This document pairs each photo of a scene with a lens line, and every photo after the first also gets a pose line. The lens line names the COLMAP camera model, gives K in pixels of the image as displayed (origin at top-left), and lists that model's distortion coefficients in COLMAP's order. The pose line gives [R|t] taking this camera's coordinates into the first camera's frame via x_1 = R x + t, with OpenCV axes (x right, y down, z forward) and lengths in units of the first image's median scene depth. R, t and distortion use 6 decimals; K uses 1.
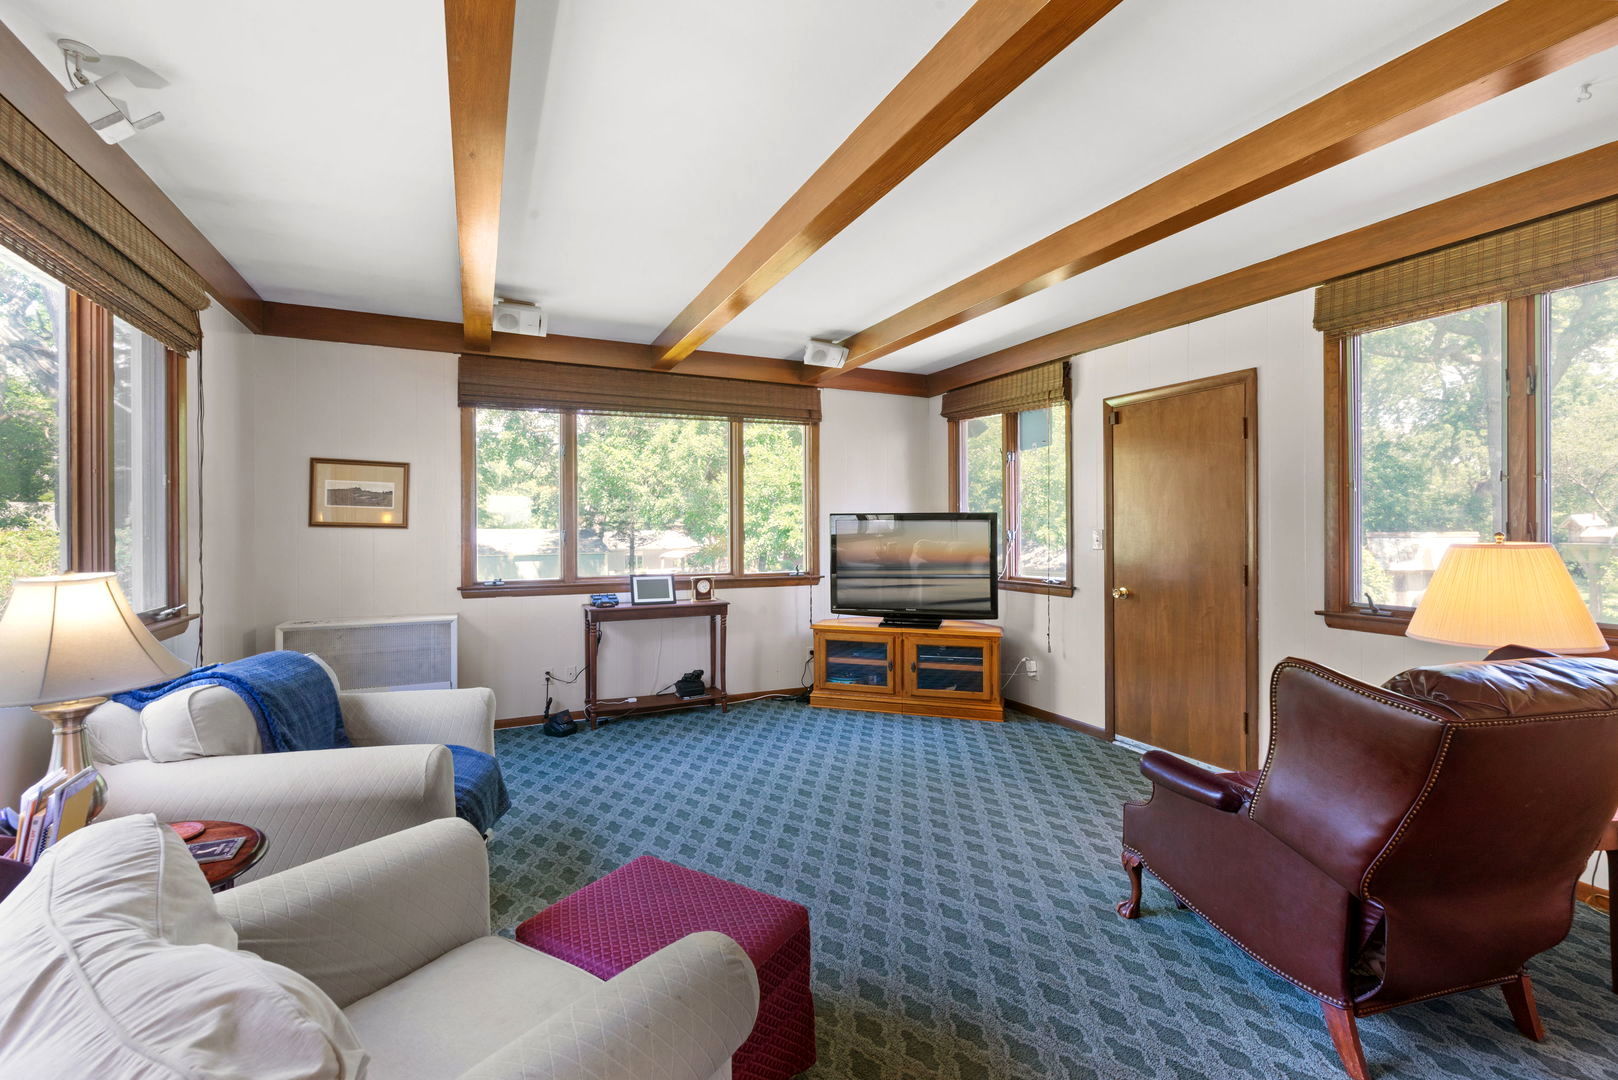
lens RADIAL K [[705.6, 0, 805.6], [0, 705.6, 534.2], [0, 0, 1]] dist [-0.000648, -0.000079]
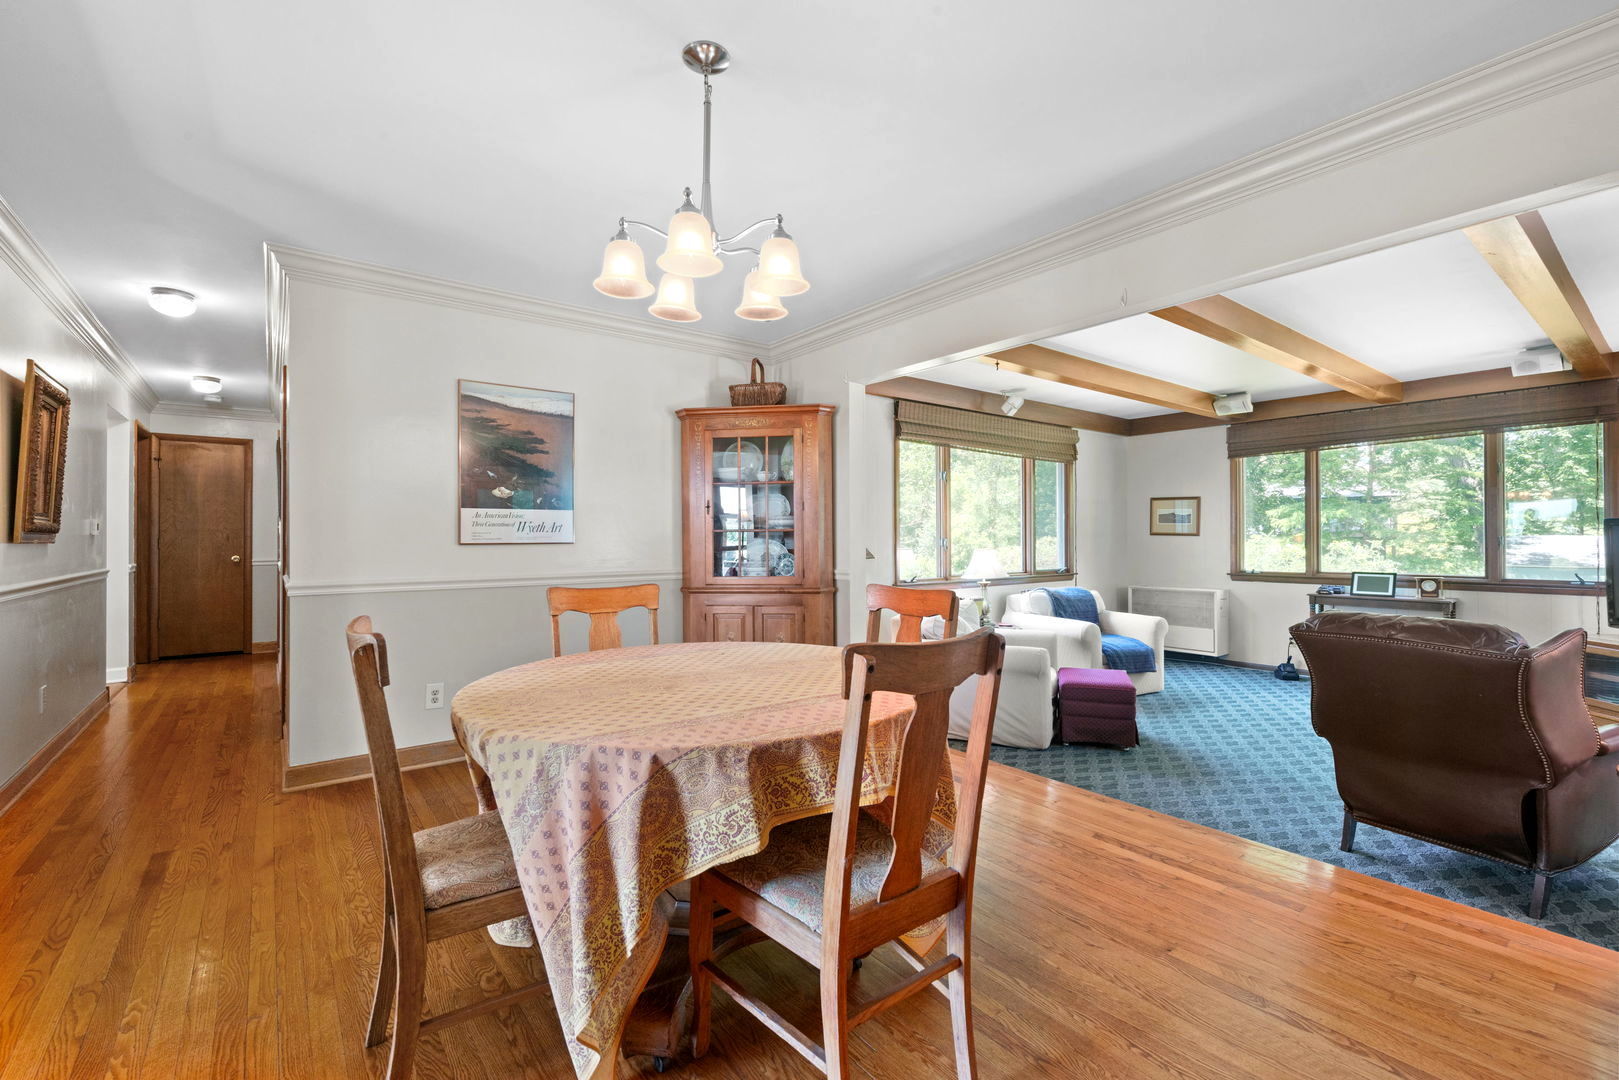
lens RADIAL K [[706.1, 0, 813.0], [0, 706.1, 531.6], [0, 0, 1]] dist [-0.000648, -0.000079]
pose [[0.226724, -0.008763, -0.973920, 0.862146], [-0.005062, 0.999935, -0.010176, 0.003244], [0.973946, 0.007237, 0.226665, -0.269923]]
